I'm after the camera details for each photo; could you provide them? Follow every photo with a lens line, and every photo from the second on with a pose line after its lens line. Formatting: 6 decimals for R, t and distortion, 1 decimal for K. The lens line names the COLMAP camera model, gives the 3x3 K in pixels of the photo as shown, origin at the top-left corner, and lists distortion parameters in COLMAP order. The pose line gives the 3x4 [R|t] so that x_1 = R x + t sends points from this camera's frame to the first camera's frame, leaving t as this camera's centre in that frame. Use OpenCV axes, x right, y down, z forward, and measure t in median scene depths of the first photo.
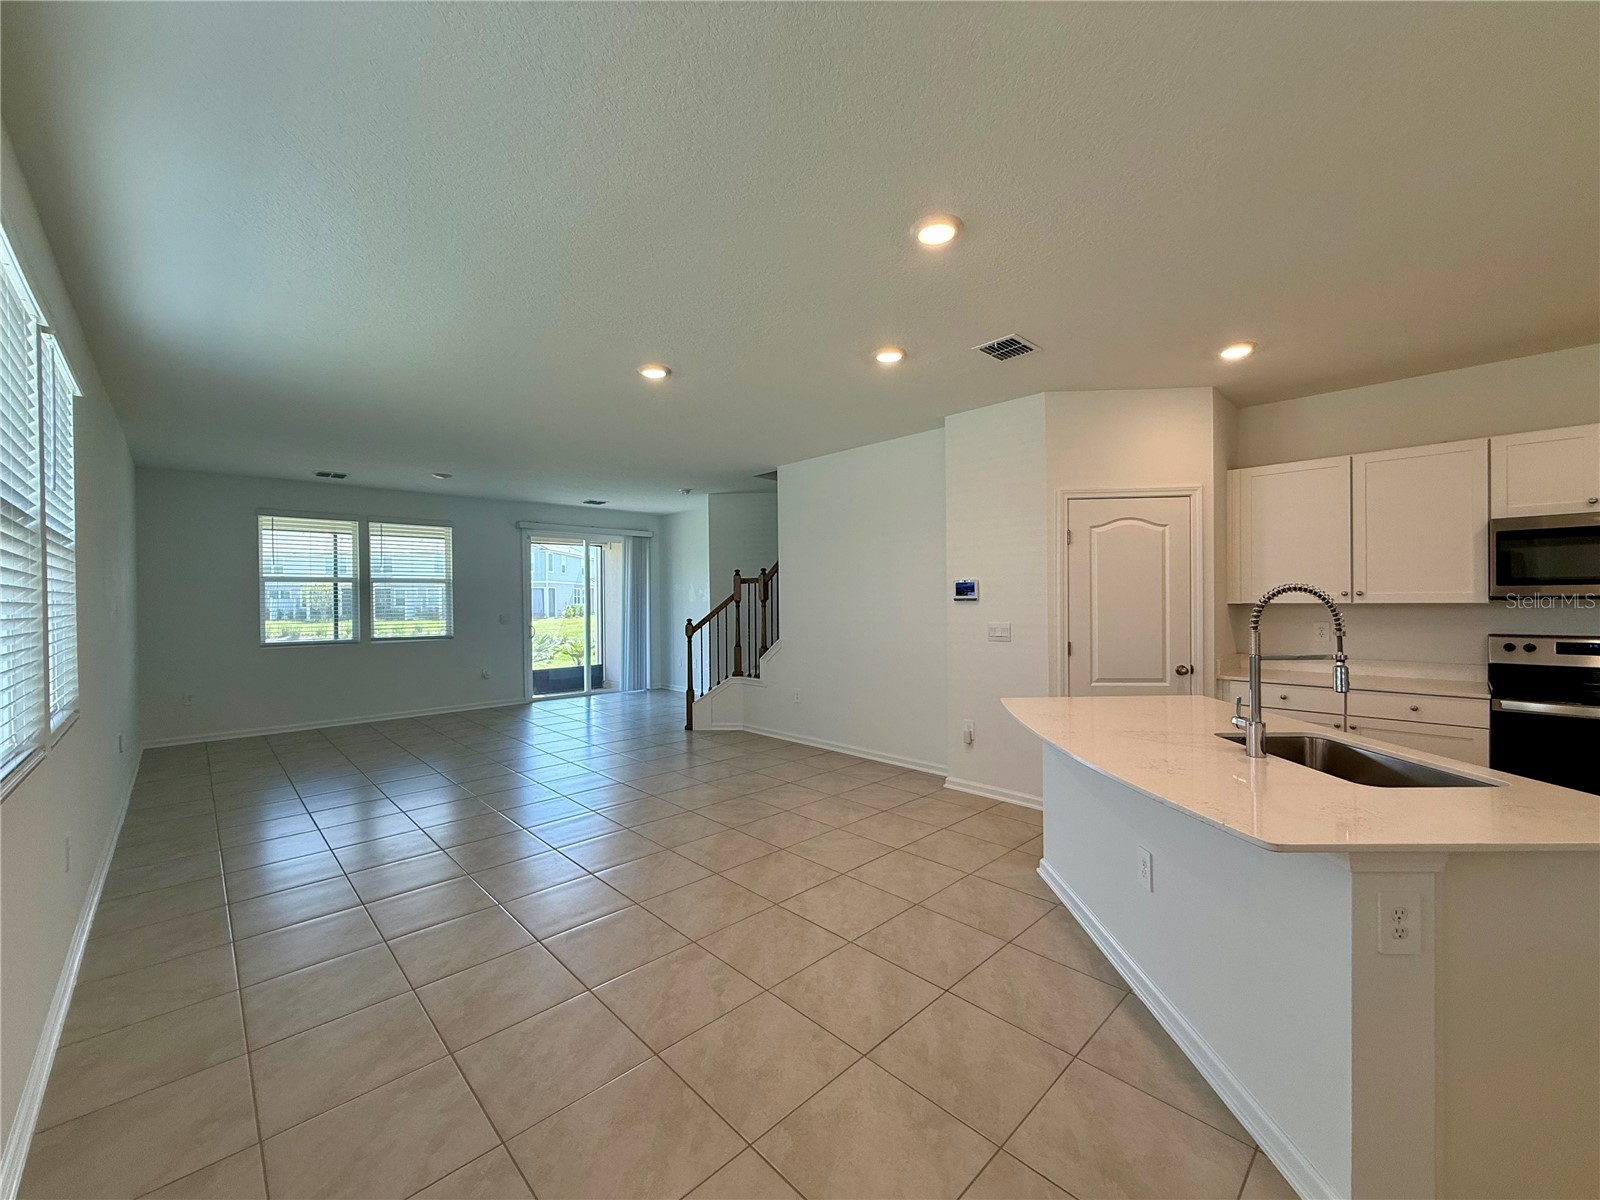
lens RADIAL K [[636.7, 0, 795.6], [0, 636.7, 601.2], [0, 0, 1]] dist [0.005185, 0.000096]
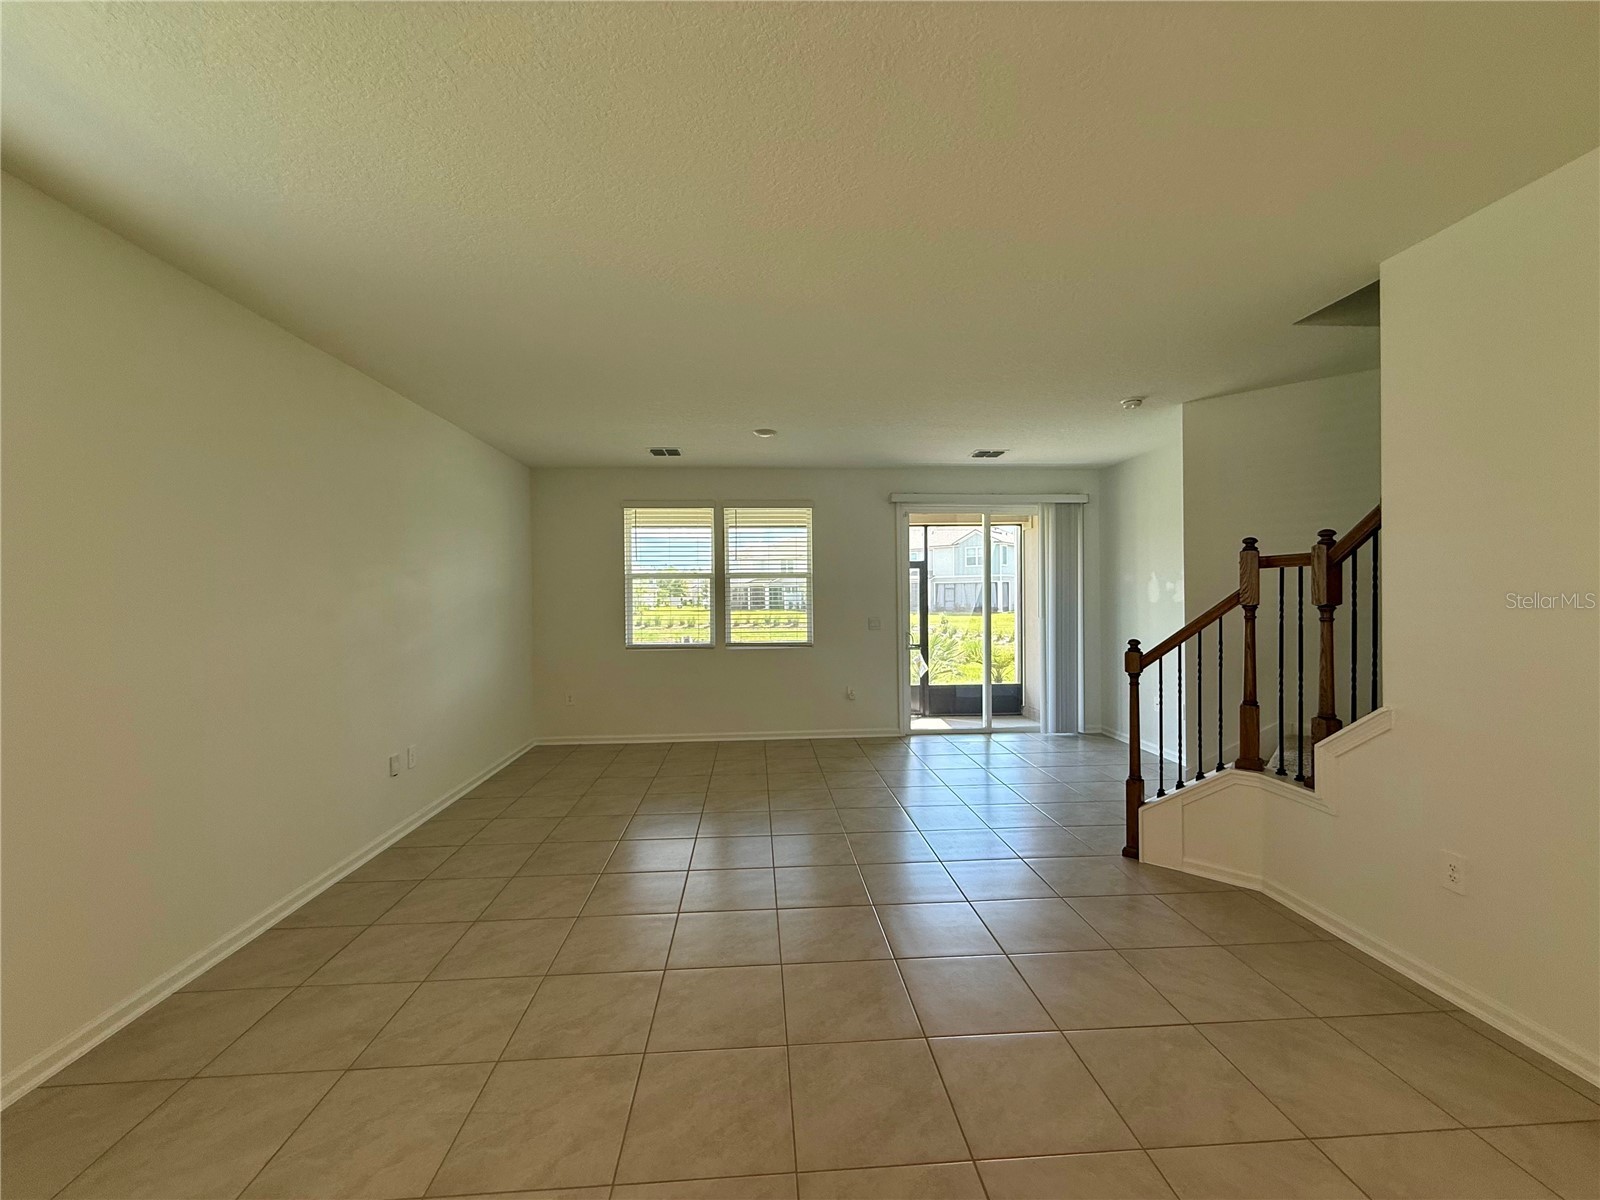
lens RADIAL K [[636.7, 0, 795.6], [0, 636.7, 601.2], [0, 0, 1]] dist [0.005185, 0.000096]
pose [[0.765875, 0.007848, -0.642941, -0.044725], [-0.001293, 0.999942, 0.010666, -0.008081], [0.642988, -0.007337, 0.765841, 0.422119]]
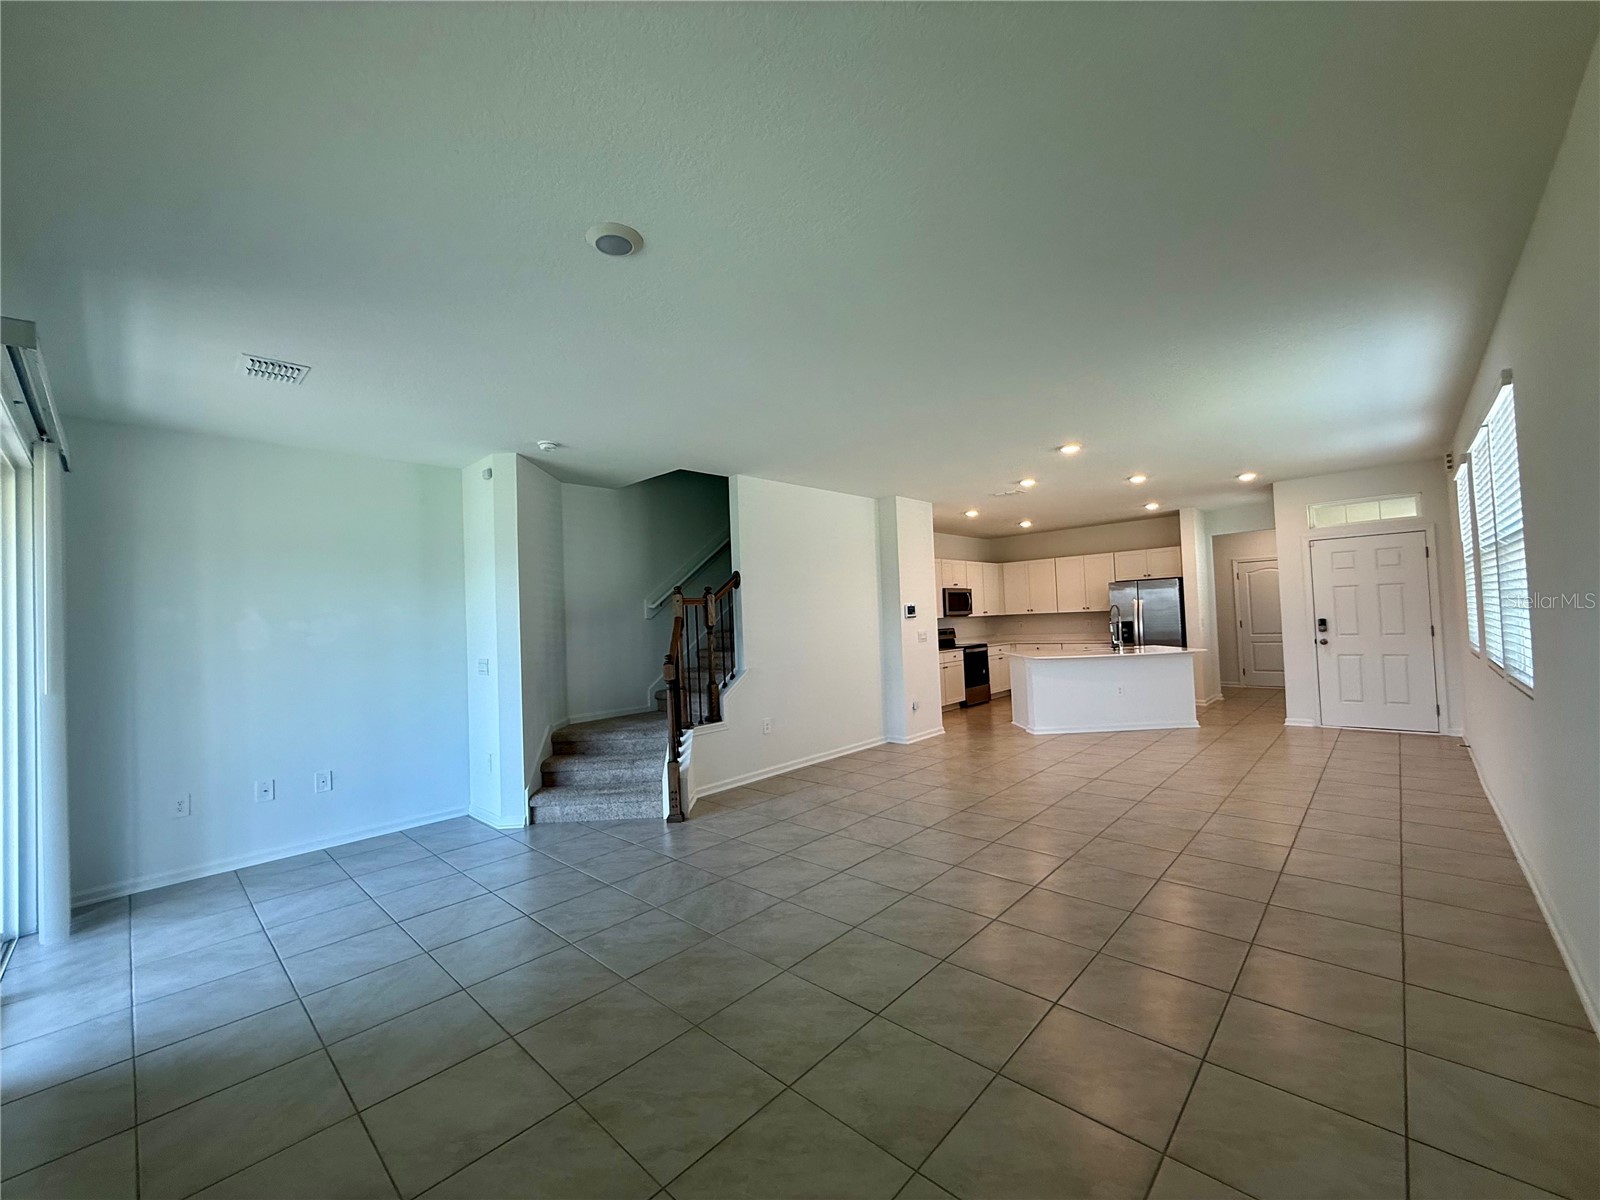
lens RADIAL K [[636.7, 0, 795.6], [0, 636.7, 601.2], [0, 0, 1]] dist [0.005185, 0.000096]
pose [[-0.045676, 0.039755, 0.998165, -0.822155], [0.045377, 0.998259, -0.037683, 0.002862], [-0.997925, 0.043573, -0.047400, 0.872618]]
